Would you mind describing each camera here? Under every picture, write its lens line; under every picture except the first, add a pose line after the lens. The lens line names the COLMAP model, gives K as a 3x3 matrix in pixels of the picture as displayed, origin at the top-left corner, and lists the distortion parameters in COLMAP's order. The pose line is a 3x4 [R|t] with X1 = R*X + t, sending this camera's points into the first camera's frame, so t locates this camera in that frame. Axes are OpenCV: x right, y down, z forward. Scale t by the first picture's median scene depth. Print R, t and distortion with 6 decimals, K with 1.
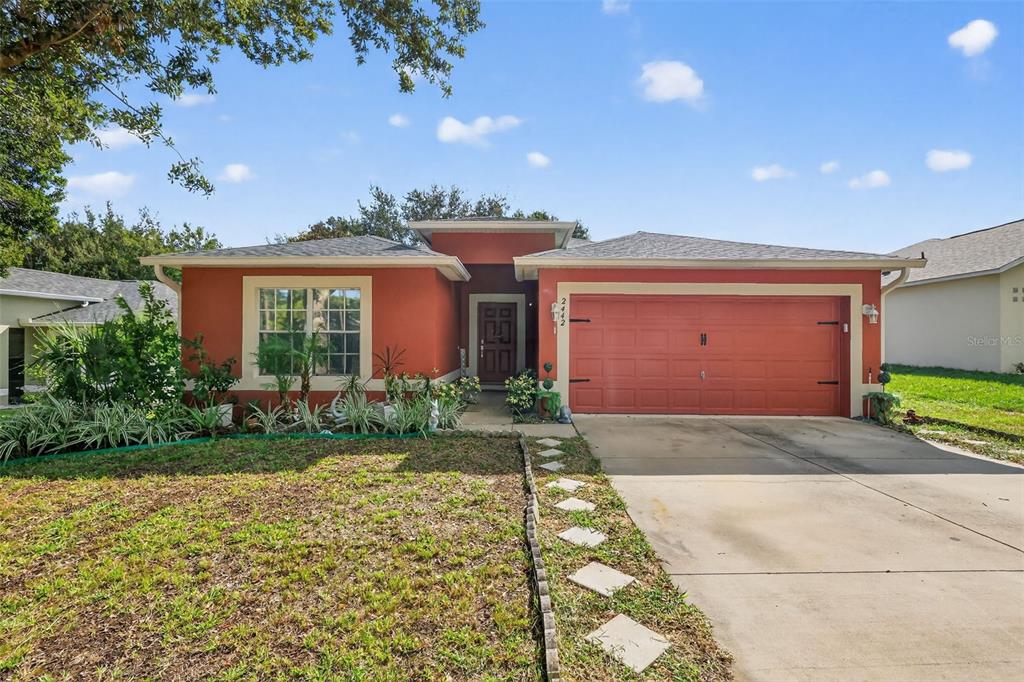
lens RADIAL K [[448.7, 0, 519.4], [0, 448.7, 352.9], [0, 0, 1]] dist [-0.009866, 0.001018]
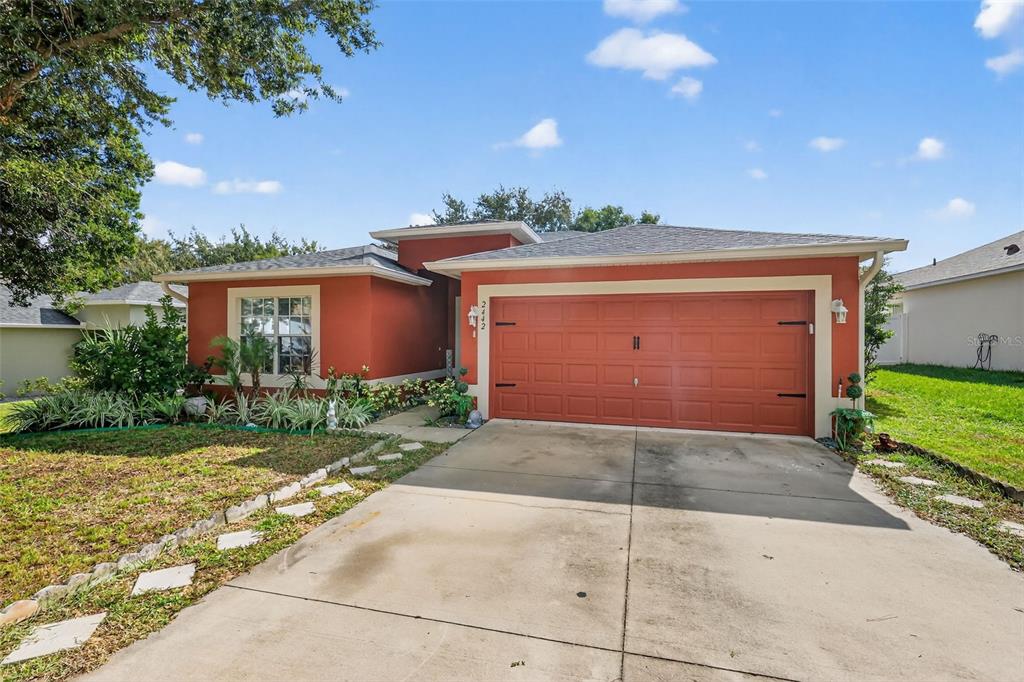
lens RADIAL K [[449.9, 0, 517.6], [0, 449.9, 344.6], [0, 0, 1]] dist [0.000893, 0.000014]
pose [[0.967117, 0.001932, -0.254324, 0.424535], [-0.005405, 0.999901, -0.012958, -0.013734], [0.254274, 0.013907, 0.967032, 0.060357]]
